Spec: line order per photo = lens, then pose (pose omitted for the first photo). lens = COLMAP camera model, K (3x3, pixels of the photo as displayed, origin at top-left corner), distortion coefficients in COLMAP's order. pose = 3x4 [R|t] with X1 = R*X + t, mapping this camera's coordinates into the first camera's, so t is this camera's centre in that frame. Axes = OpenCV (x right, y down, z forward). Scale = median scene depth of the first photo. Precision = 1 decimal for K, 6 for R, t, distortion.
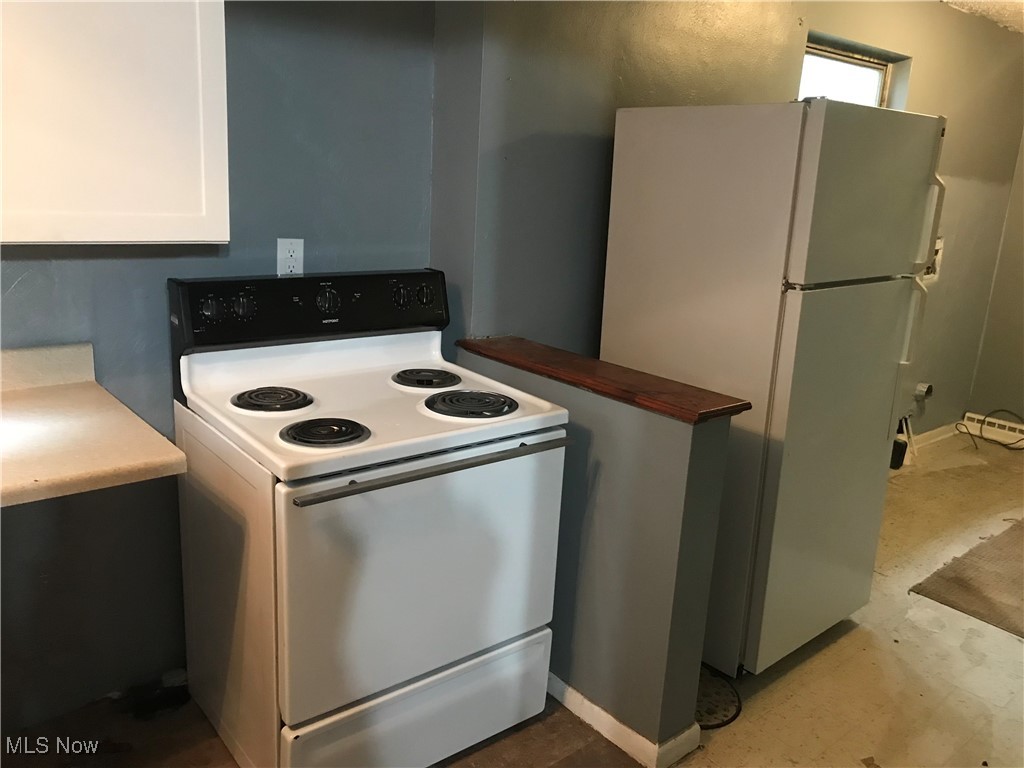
lens RADIAL K [[833.5, 0, 510.9], [0, 833.5, 385.4], [0, 0, 1]] dist [0.026984, -0.028028]
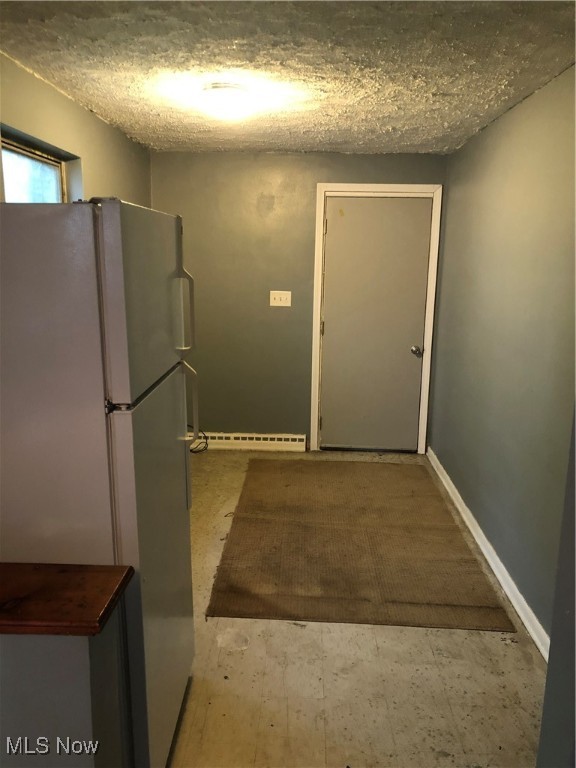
lens RADIAL K [[626.4, 0, 282.3], [0, 626.4, 389.5], [0, 0, 1]] dist [0.029377, -0.034558]
pose [[0.676073, -0.195479, 0.710432, -0.012074], [0.206808, 0.975752, 0.071676, -0.104632], [-0.707217, 0.098465, 0.700106, 0.284496]]
